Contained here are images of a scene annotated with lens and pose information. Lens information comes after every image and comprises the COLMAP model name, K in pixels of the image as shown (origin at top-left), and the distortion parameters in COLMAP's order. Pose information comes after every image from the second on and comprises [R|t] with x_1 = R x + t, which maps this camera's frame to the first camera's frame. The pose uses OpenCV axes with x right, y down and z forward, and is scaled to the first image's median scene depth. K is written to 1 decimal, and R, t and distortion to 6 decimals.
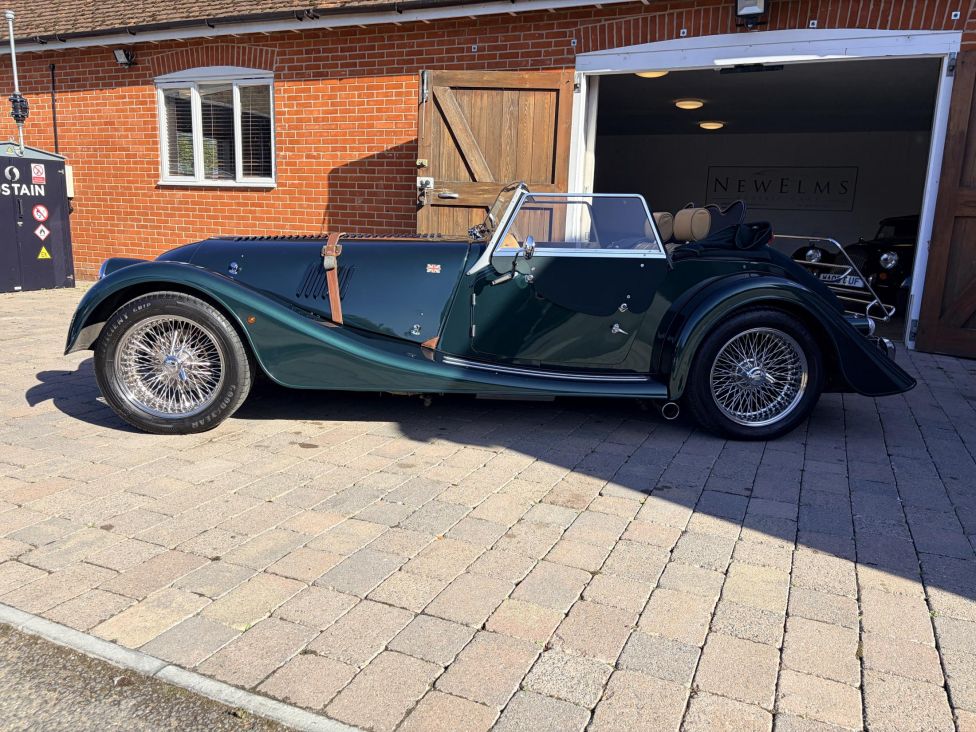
lens RADIAL K [[742.4, 0, 490.1], [0, 742.4, 366.7], [0, 0, 1]] dist [0.071079, -0.083924]
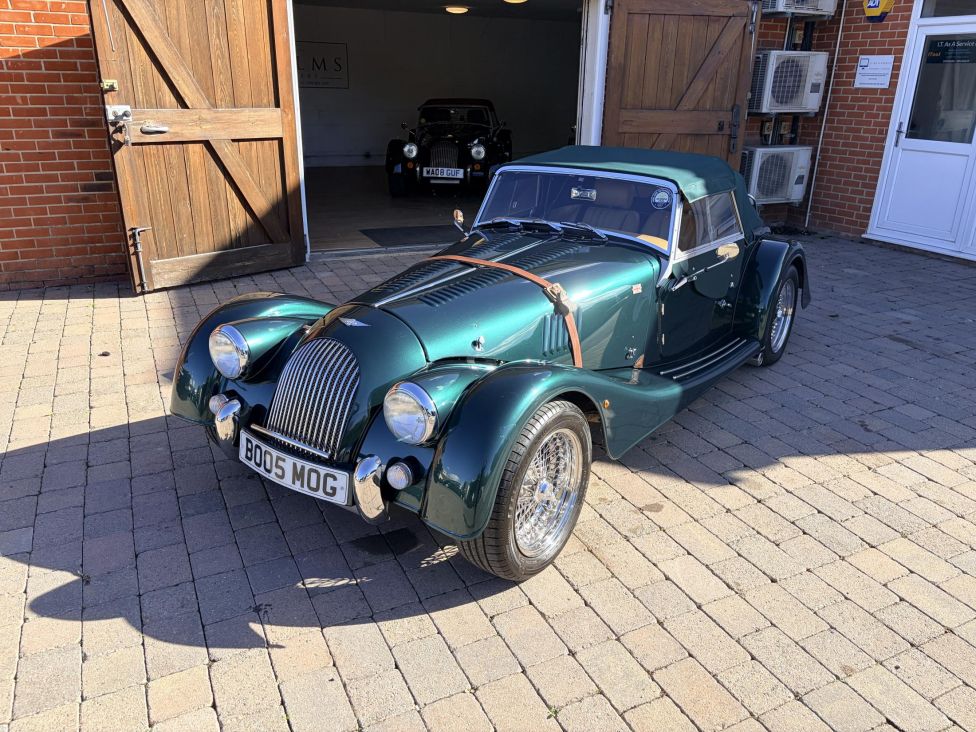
lens RADIAL K [[742.4, 0, 490.1], [0, 742.4, 366.7], [0, 0, 1]] dist [0.071079, -0.083924]
pose [[0.642539, -0.297822, 0.706006, -0.552377], [0.147498, 0.952217, 0.267446, -0.194874], [-0.751923, -0.067710, 0.655765, 0.301248]]
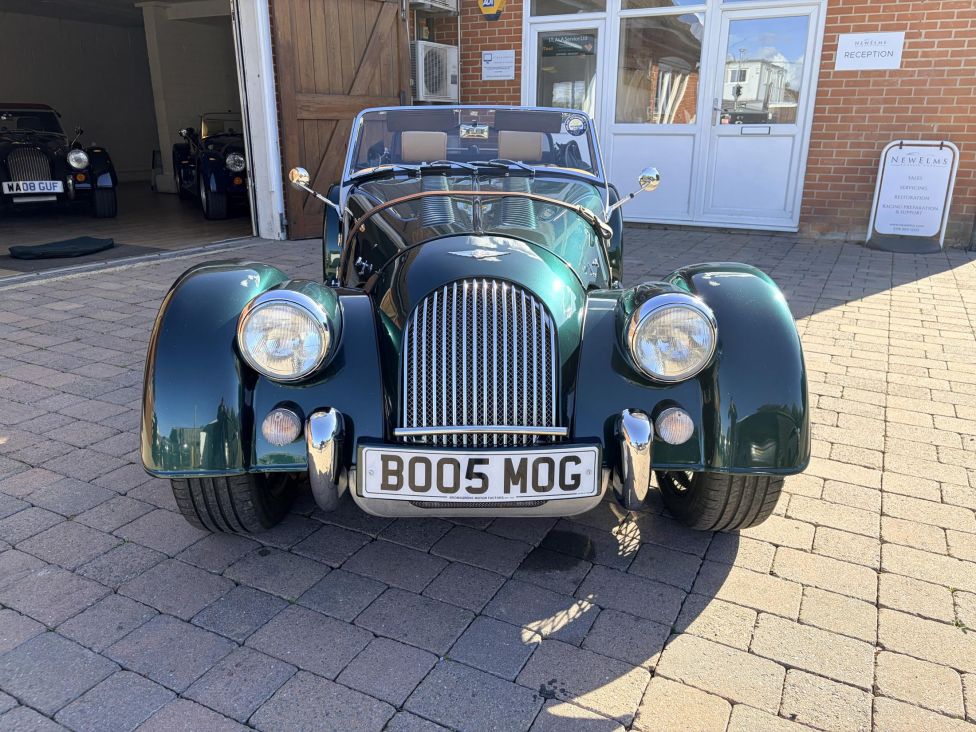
lens RADIAL K [[742.5, 0, 493.0], [0, 742.5, 360.1], [0, 0, 1]] dist [0.072178, -0.086429]
pose [[0.053533, -0.333532, 0.941218, -0.590110], [0.183454, 0.929811, 0.319056, -0.168523], [-0.981570, 0.155590, 0.110963, 0.638294]]
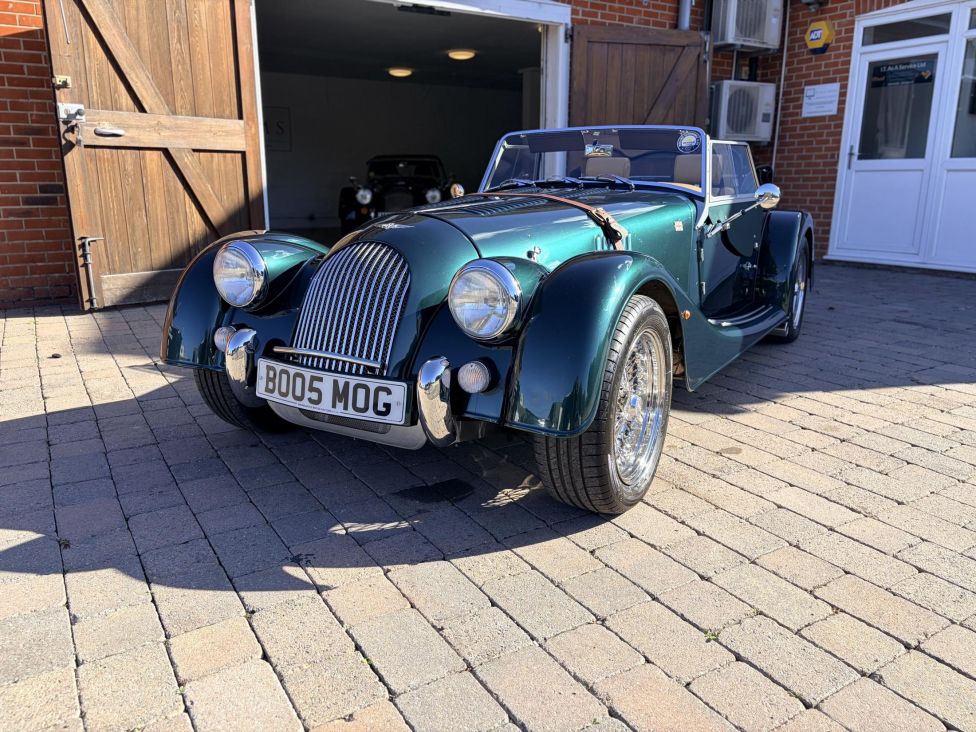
lens RADIAL K [[741.6, 0, 483.7], [0, 741.6, 362.7], [0, 0, 1]] dist [0.081452, -0.099132]
pose [[0.567835, -0.230231, 0.790289, -0.573458], [0.171279, 0.972121, 0.160137, -0.094130], [-0.805125, 0.044428, 0.591438, 0.401867]]
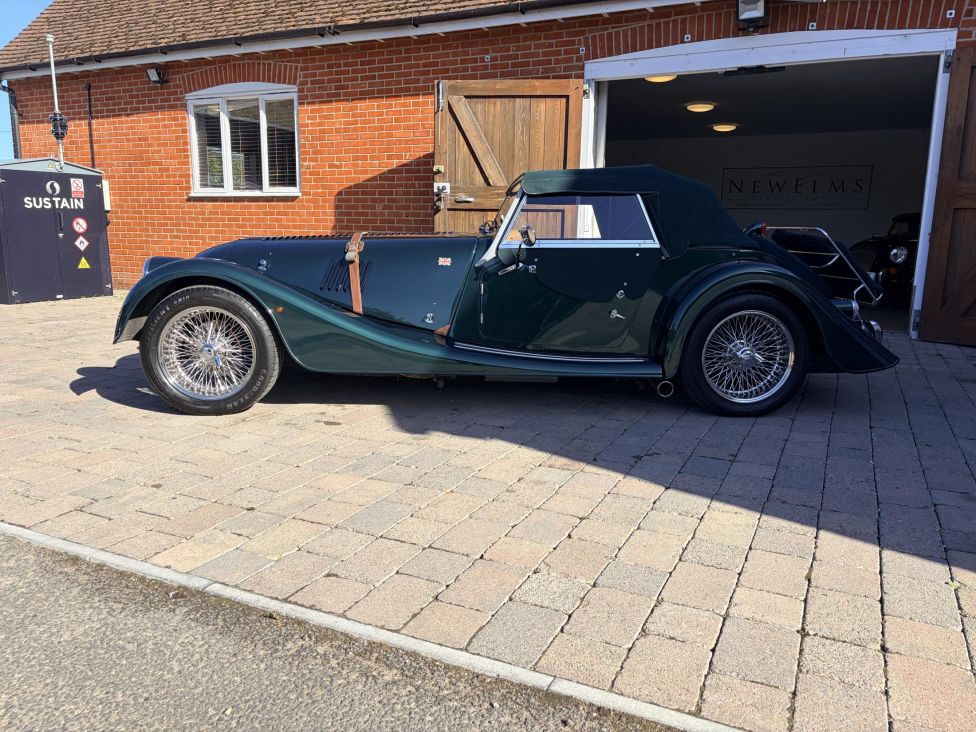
lens RADIAL K [[741.5, 0, 490.0], [0, 741.5, 369.9], [0, 0, 1]] dist [0.068026, -0.078094]
pose [[0.999362, -0.013053, -0.033235, 0.014663], [0.012814, 0.999890, -0.007403, 0.021146], [0.033328, 0.006973, 0.999420, -0.048340]]
